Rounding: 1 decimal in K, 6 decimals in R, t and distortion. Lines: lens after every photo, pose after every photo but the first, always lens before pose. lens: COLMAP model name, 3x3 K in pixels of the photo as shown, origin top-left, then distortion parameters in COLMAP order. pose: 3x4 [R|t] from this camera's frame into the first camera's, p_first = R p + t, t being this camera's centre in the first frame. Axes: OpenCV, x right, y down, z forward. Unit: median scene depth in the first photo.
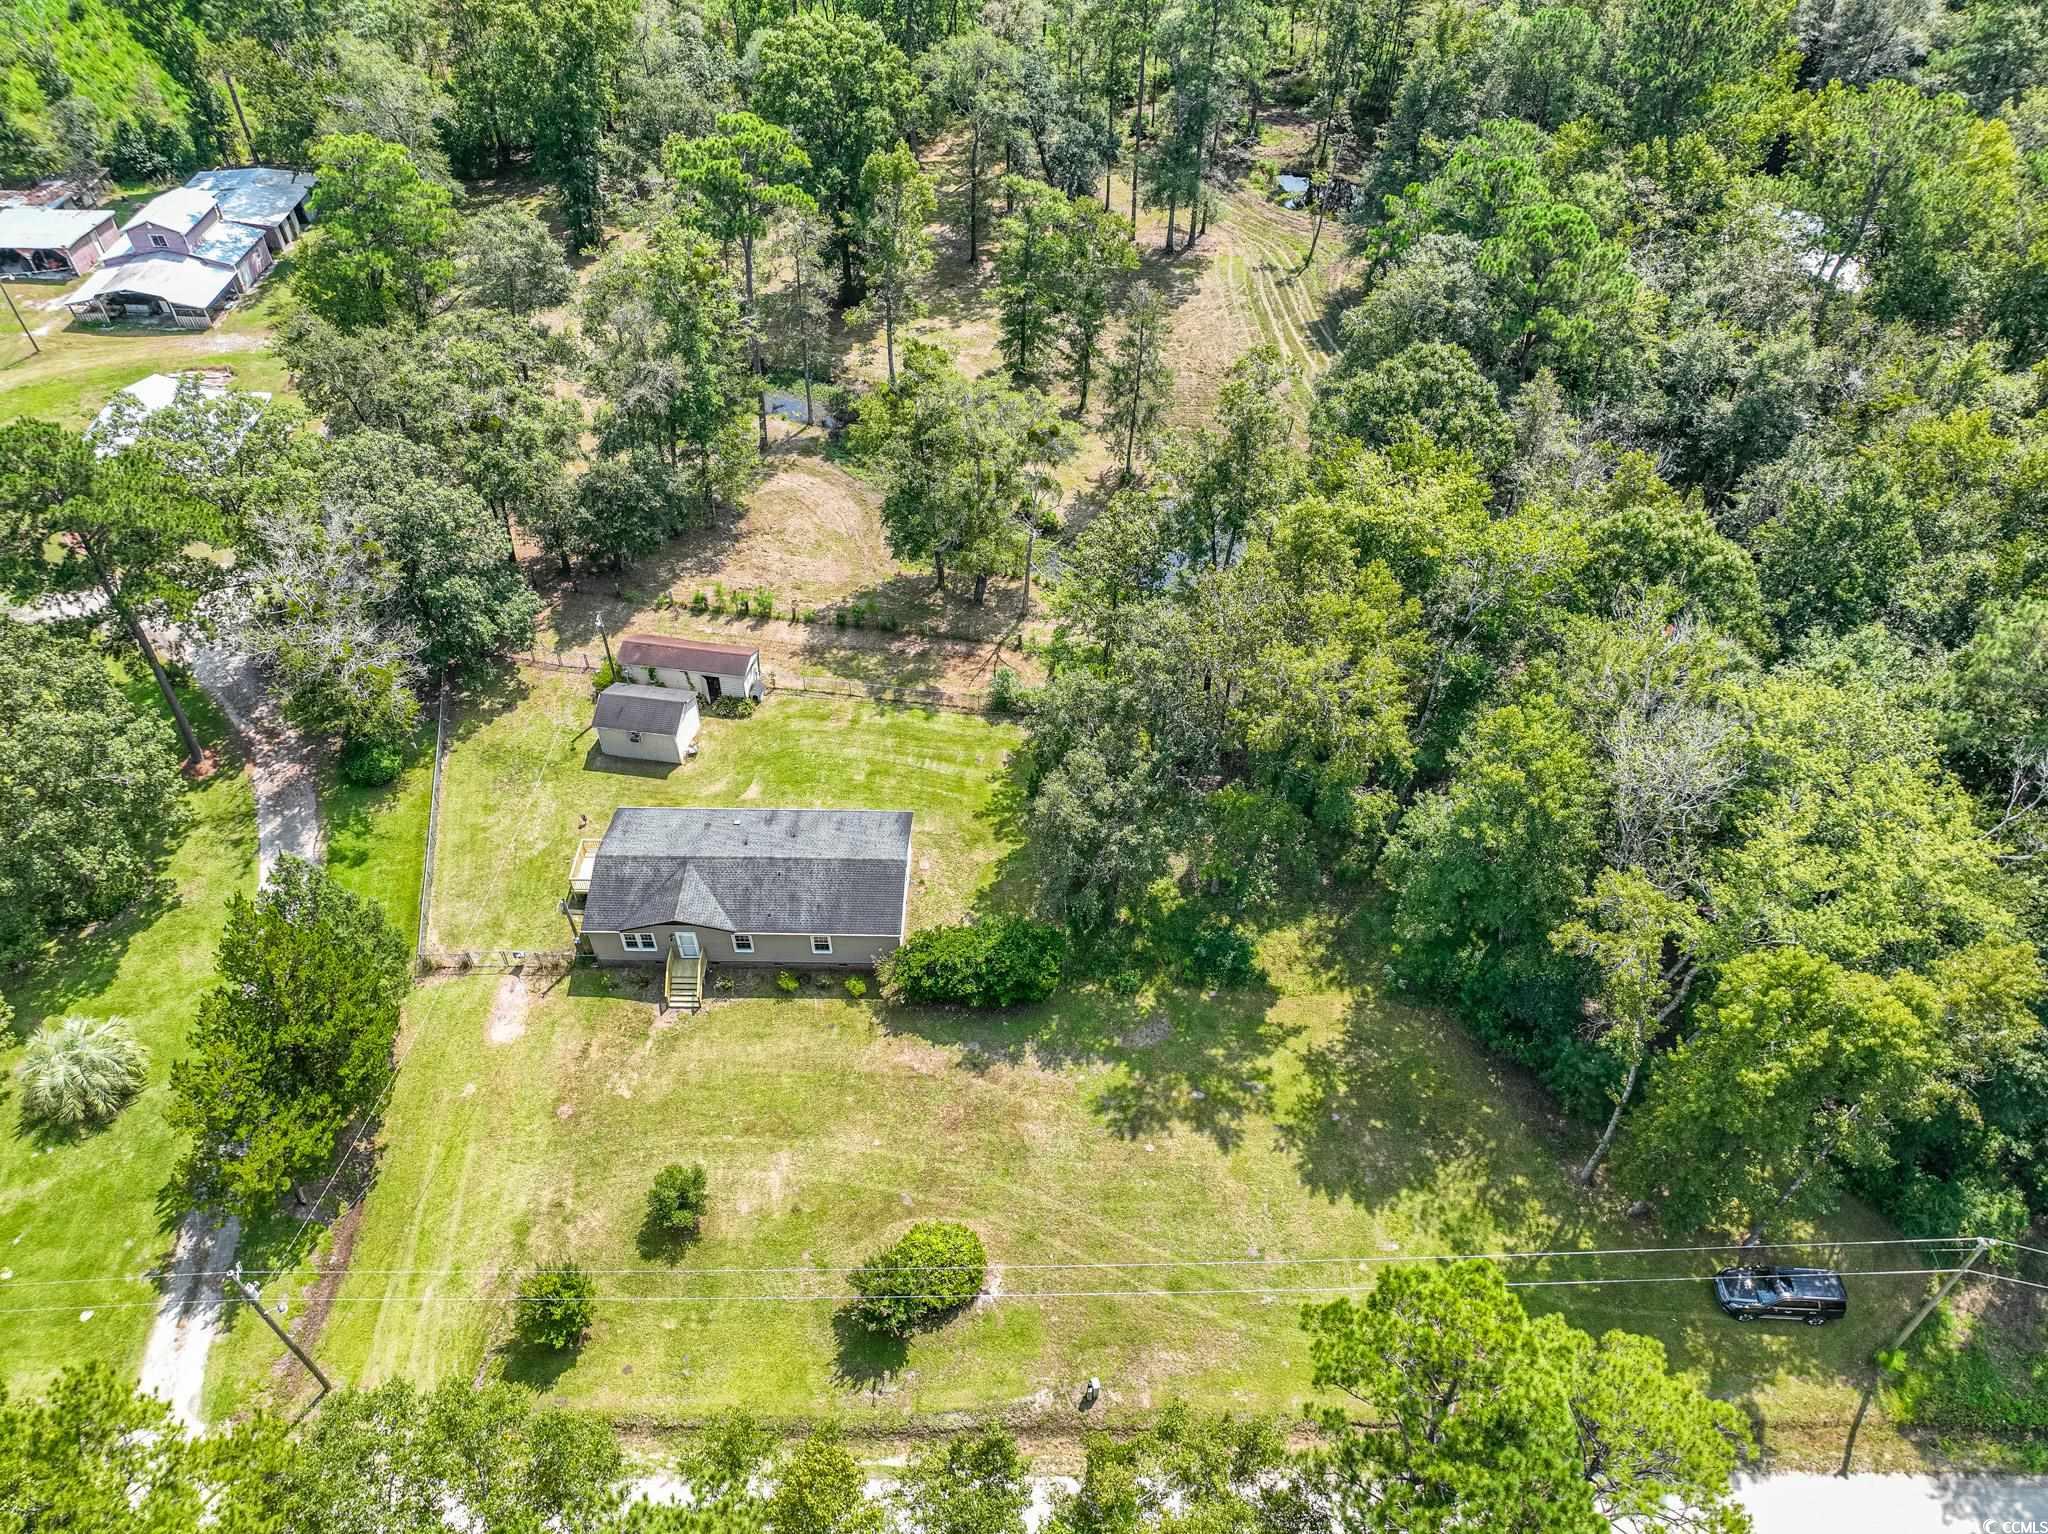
lens RADIAL K [[1448.3, 0, 1019.8], [0, 1448.3, 764.4], [0, 0, 1]] dist [-0.004689, 0.021264]
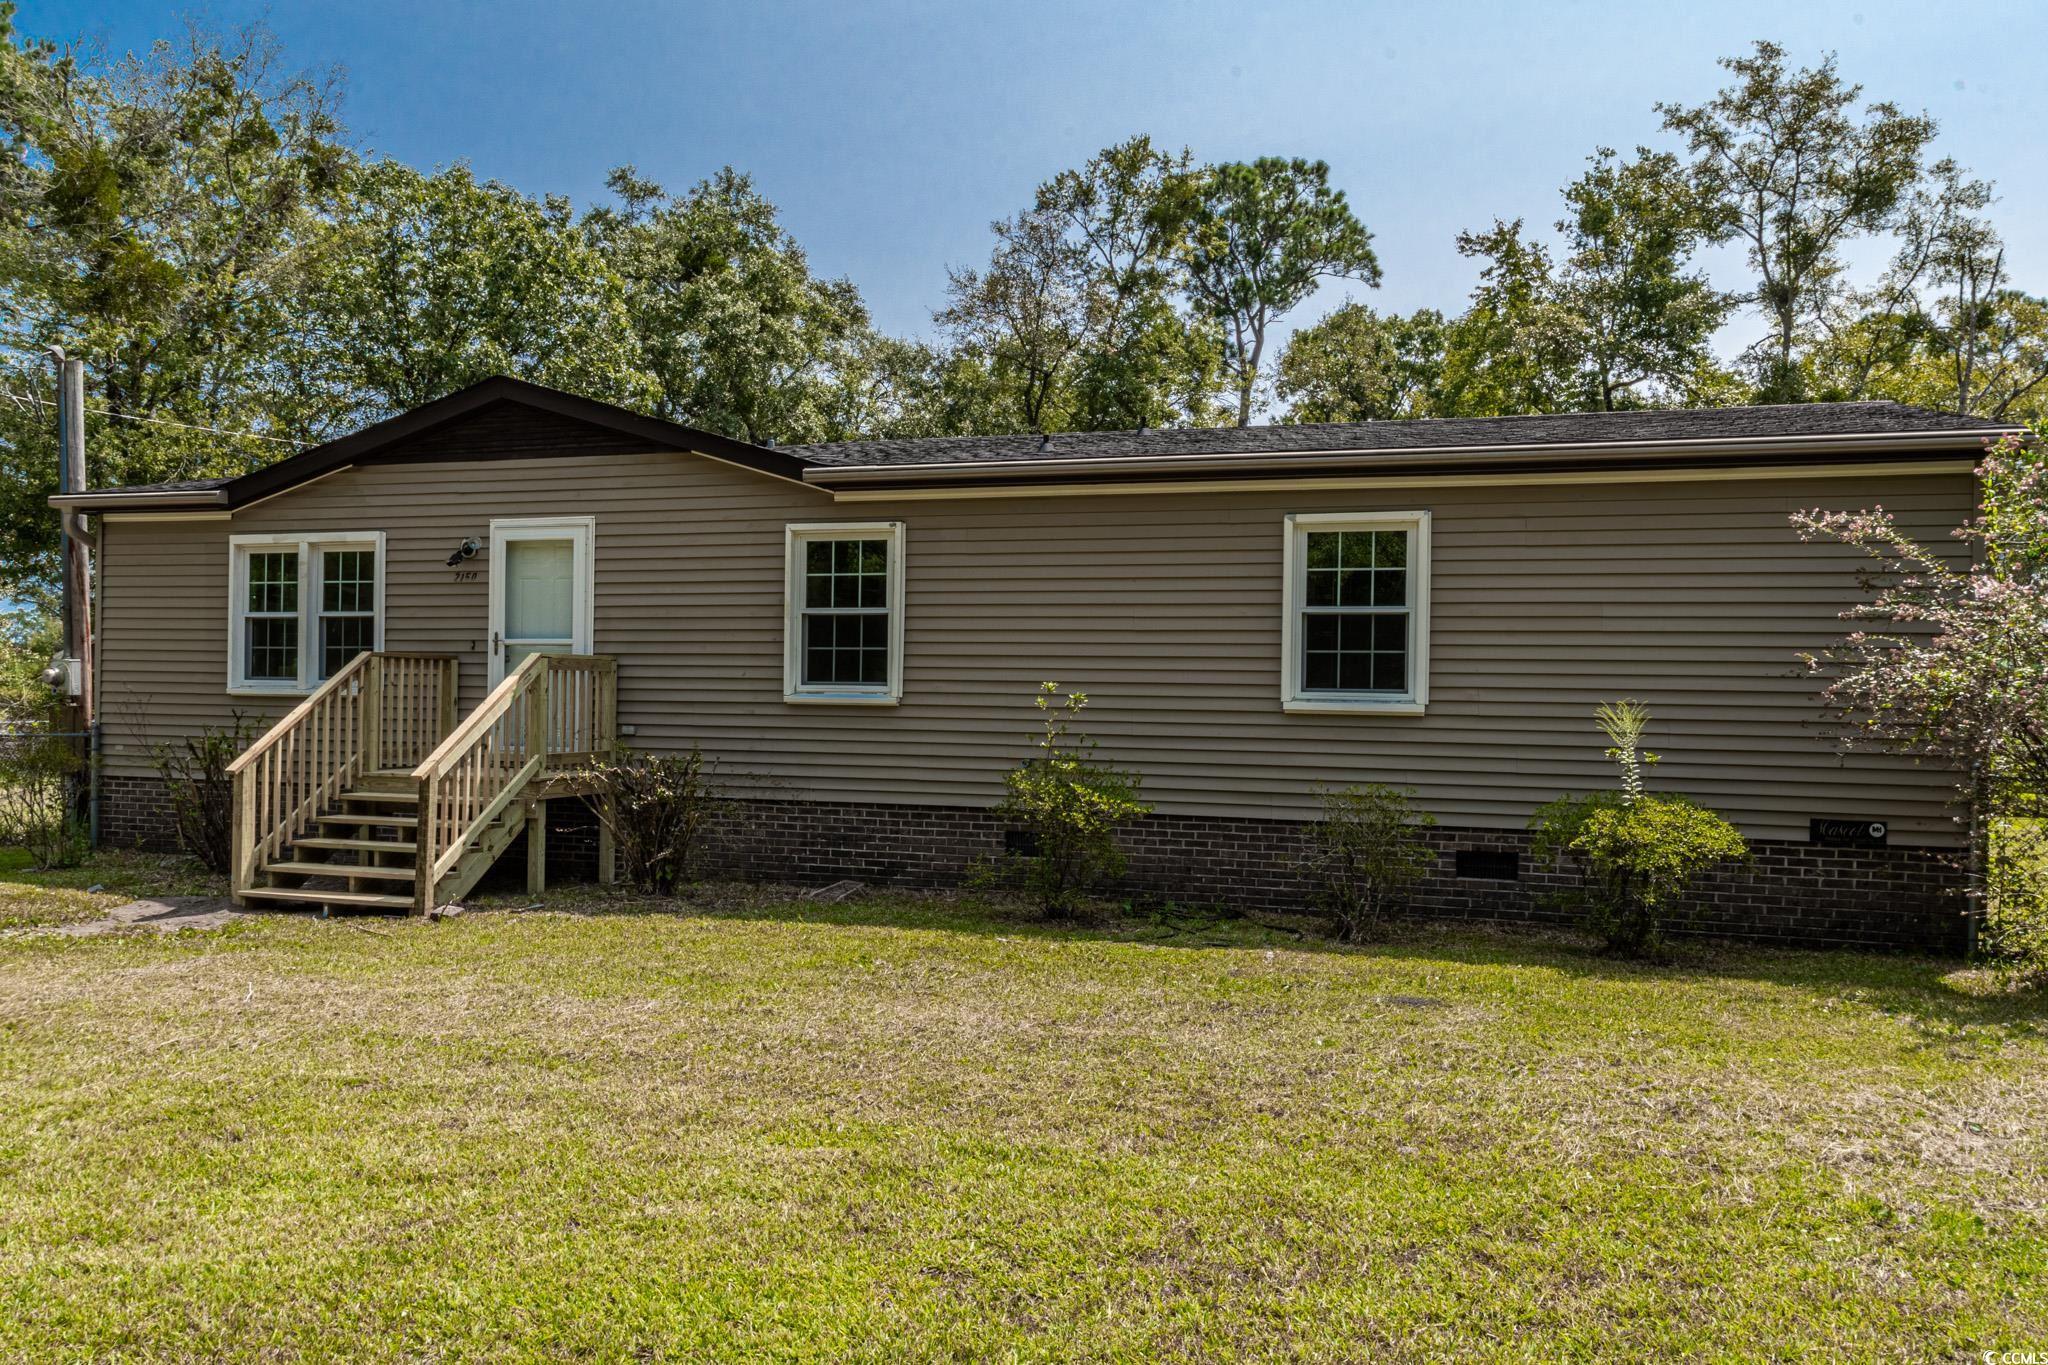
lens RADIAL K [[1568.2, 0, 1020.5], [0, 1568.2, 697.3], [0, 0, 1]] dist [0.007660, 0.005646]
pose [[0.954790, 0.014185, -0.296943, -0.096342], [-0.219792, 0.706250, -0.672980, 0.187959], [0.200170, 0.707820, 0.677438, 0.702208]]
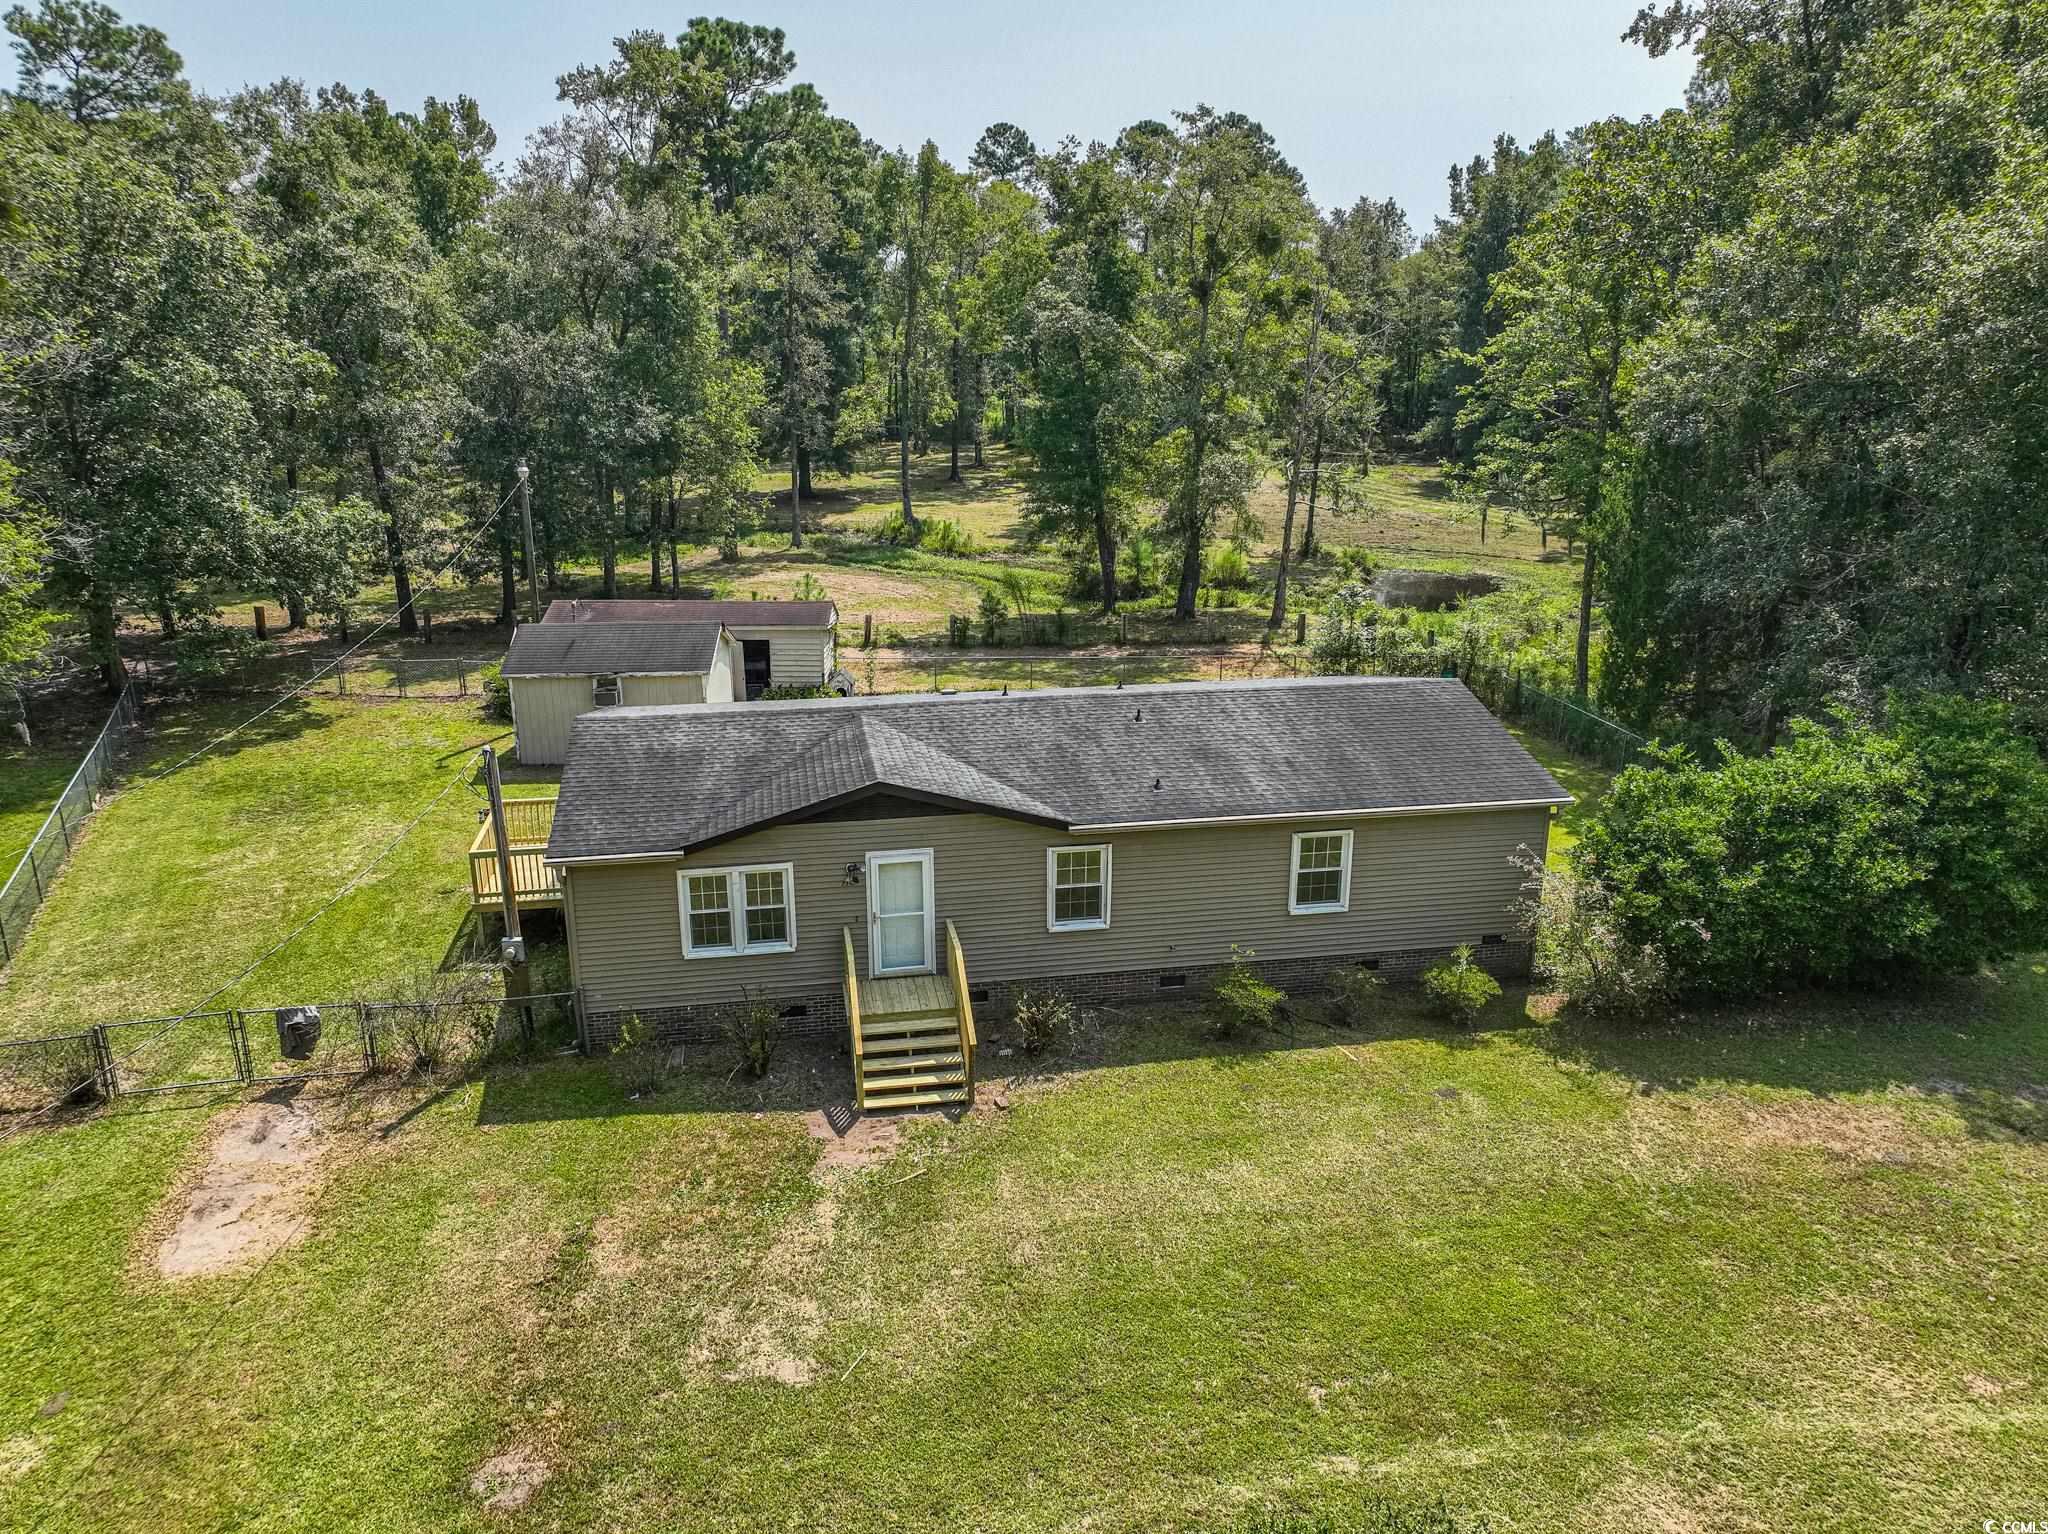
lens RADIAL K [[1448.3, 0, 1025.2], [0, 1448.3, 761.8], [0, 0, 1]] dist [-0.004689, 0.021264]
pose [[0.981880, -0.056313, 0.180941, -0.201909], [0.133164, 0.884372, -0.447384, 0.185645], [-0.134826, 0.463373, 0.875847, 0.562705]]
